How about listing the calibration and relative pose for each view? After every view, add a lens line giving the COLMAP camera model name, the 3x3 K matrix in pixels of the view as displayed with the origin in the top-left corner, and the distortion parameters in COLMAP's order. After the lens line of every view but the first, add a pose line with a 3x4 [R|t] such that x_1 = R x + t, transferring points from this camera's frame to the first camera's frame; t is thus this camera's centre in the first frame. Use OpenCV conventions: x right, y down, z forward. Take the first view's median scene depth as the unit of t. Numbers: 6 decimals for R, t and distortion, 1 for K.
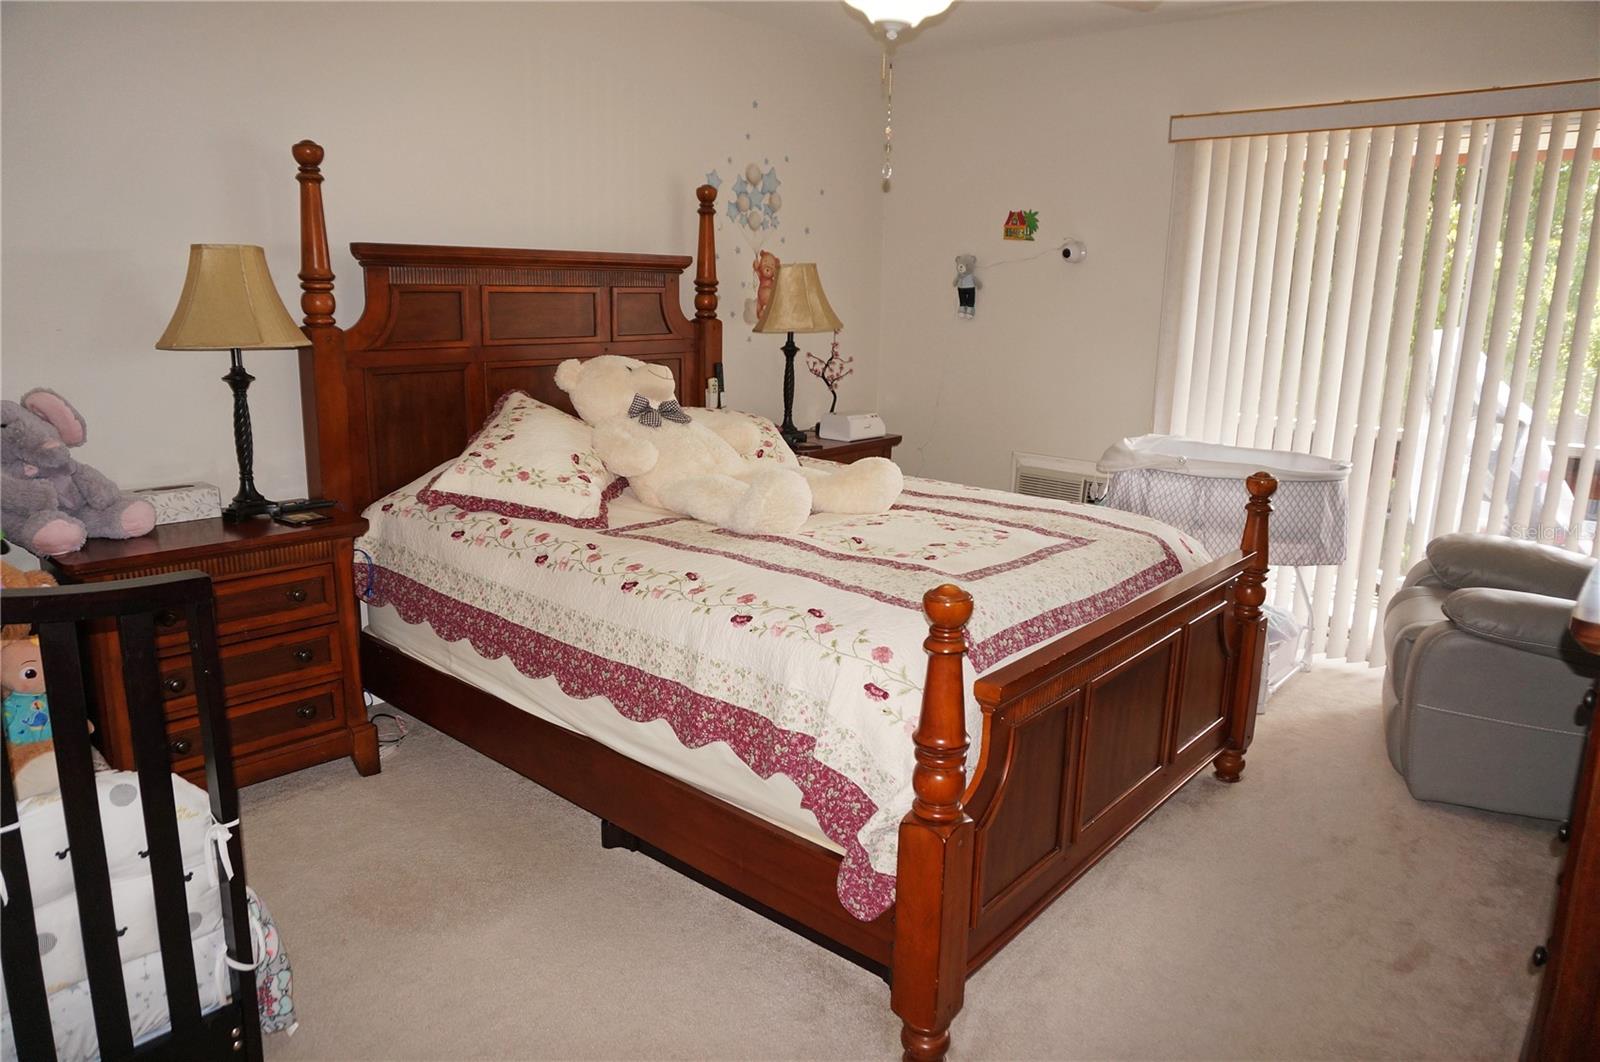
lens RADIAL K [[1064.1, 0, 788.8], [0, 1064.1, 526.4], [0, 0, 1]] dist [-0.050856, 0.034624]
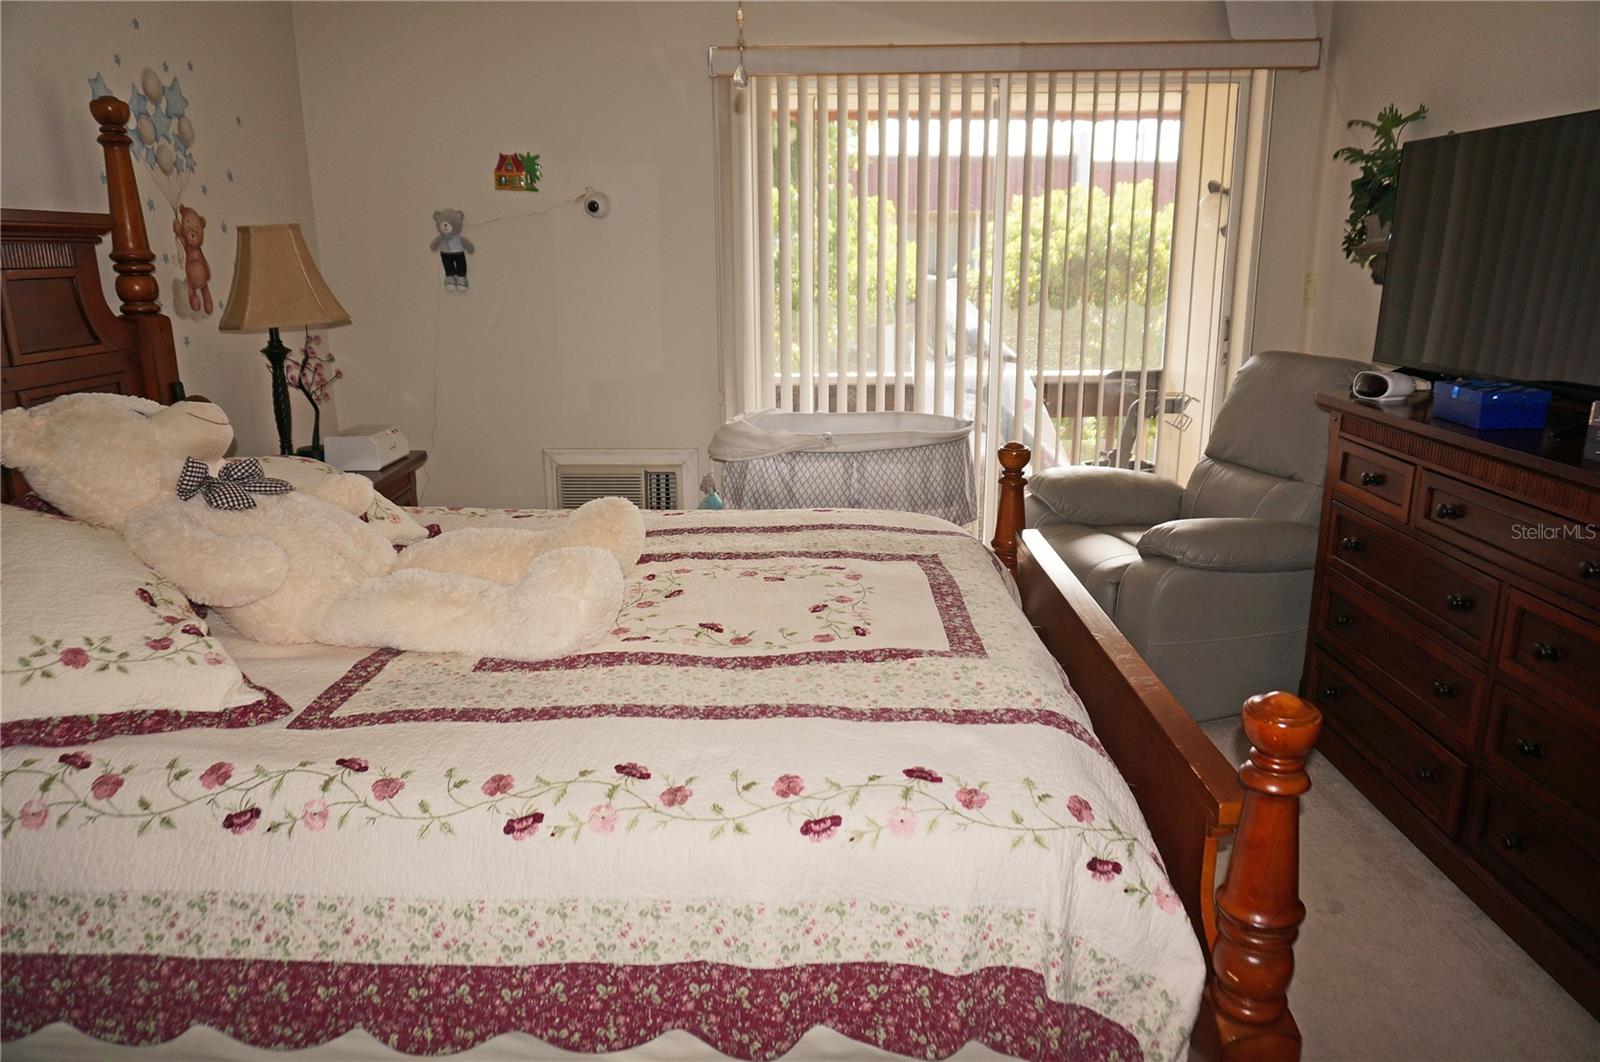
lens RADIAL K [[1064.1, 0, 794.5], [0, 1064.1, 539.5], [0, 0, 1]] dist [-0.050856, 0.034624]
pose [[0.755660, -0.195047, 0.625248, -0.278809], [0.163155, 0.980593, 0.108712, -0.096410], [-0.634317, 0.019863, 0.772818, 0.384020]]
